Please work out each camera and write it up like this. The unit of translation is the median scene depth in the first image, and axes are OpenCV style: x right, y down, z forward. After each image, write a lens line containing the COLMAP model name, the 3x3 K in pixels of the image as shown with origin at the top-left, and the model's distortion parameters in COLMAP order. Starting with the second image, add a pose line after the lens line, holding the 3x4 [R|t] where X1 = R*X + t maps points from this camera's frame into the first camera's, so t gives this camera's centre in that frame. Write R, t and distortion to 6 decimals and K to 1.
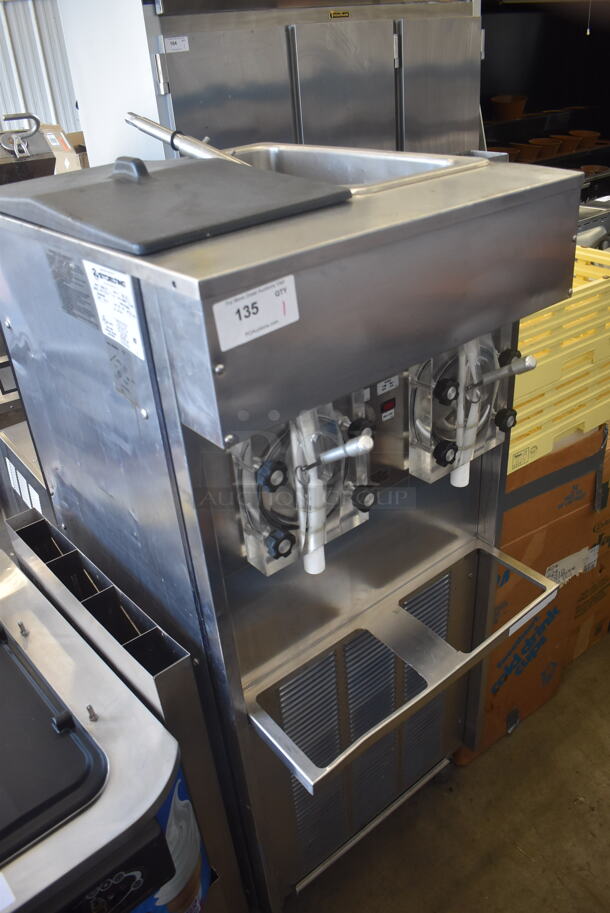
lens RADIAL K [[735.6, 0, 305.0], [0, 735.6, 456.5], [0, 0, 1]] dist [-0.086366, 0.002304]
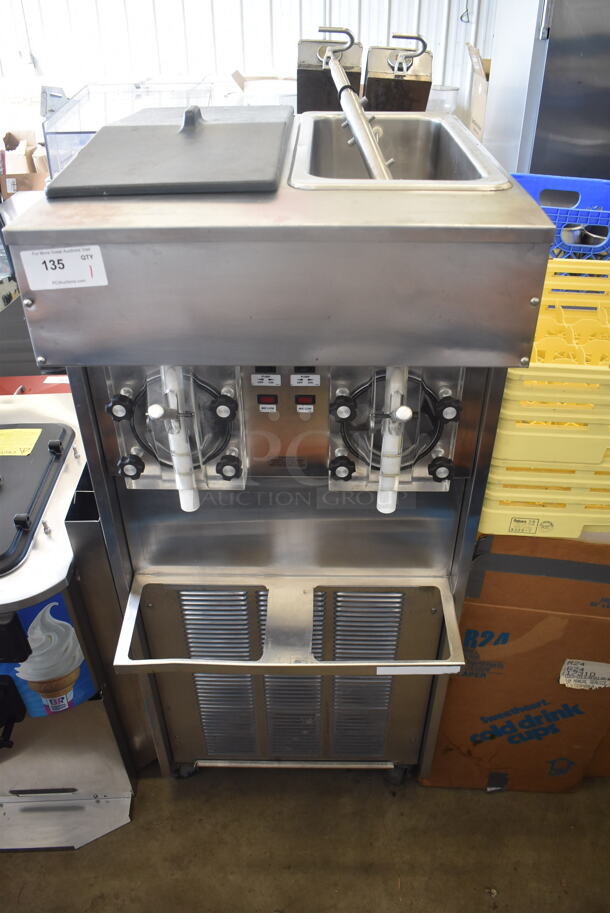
lens RADIAL K [[715.8, 0, 305.0], [0, 715.8, 456.5], [0, 0, 1]] dist [-0.092986, 0.000703]
pose [[0.755851, 0.431220, -0.492684, 0.625405], [-0.370194, 0.902124, 0.221648, -0.214800], [0.540041, 0.014856, 0.841507, 0.170283]]
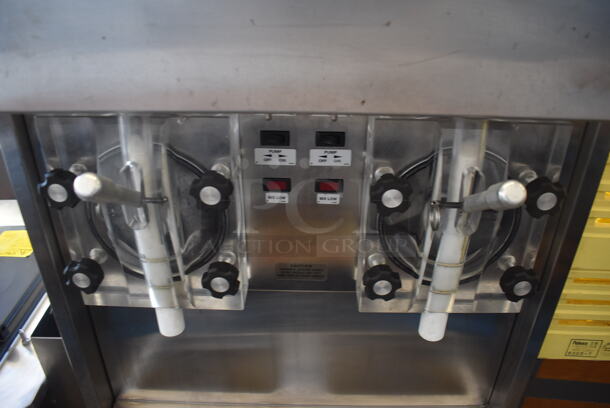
lens RADIAL K [[478.2, 0, 305.0], [0, 478.2, 204.0], [0, 0, 1]] dist [-0.092986, 0.000703]
pose [[0.756656, 0.376470, -0.534548, 0.352266], [-0.381051, 0.918300, 0.107358, -0.093769], [0.531293, 0.122457, 0.838291, 0.584636]]
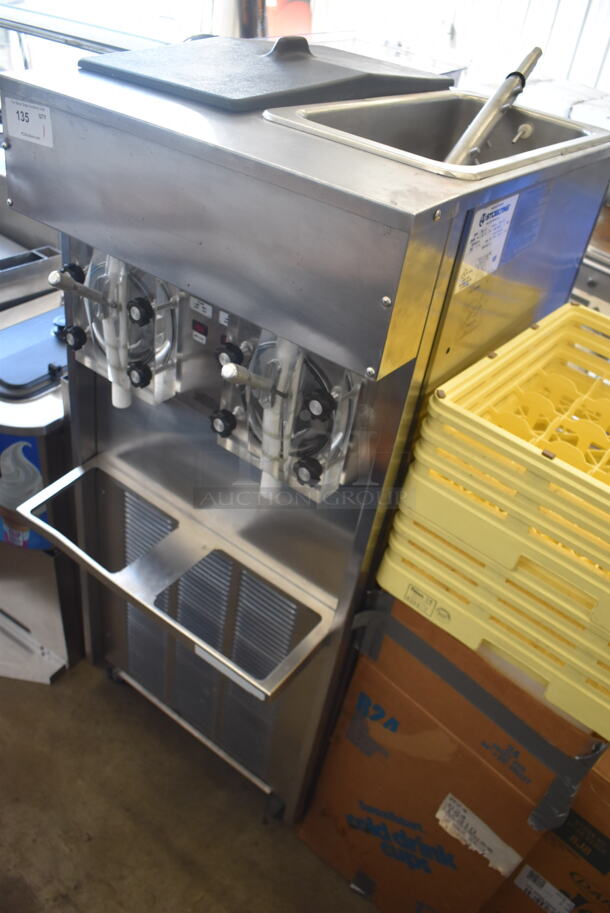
lens RADIAL K [[735.6, 0, 305.0], [0, 735.6, 456.5], [0, 0, 1]] dist [-0.086366, 0.002304]
pose [[0.224472, 0.662647, -0.714501, 0.907470], [-0.617864, 0.663772, 0.421487, -0.431041], [0.753563, 0.346852, 0.558423, 0.585453]]
